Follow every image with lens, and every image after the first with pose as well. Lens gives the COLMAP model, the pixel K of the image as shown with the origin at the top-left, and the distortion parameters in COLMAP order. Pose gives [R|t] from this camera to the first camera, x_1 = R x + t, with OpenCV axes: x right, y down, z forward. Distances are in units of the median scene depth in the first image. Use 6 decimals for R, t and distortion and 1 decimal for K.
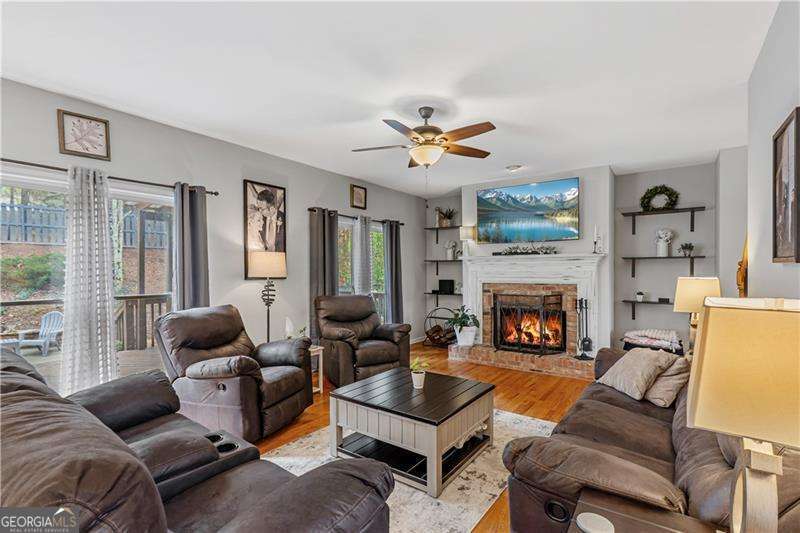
lens RADIAL K [[372.9, 0, 400.2], [0, 372.9, 271.8], [0, 0, 1]] dist [-0.004869, -0.000492]
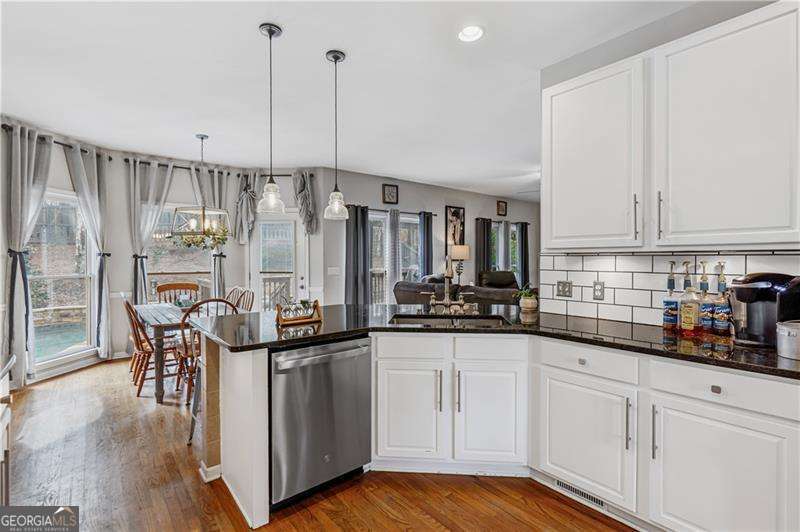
lens RADIAL K [[372.9, 0, 400.4], [0, 372.9, 262.2], [0, 0, 1]] dist [-0.004869, -0.000492]
pose [[0.970063, 0.002142, -0.242845, -0.177993], [0.002175, 0.999844, 0.017509, -0.004338], [0.242845, -0.017513, 0.969907, -0.759752]]
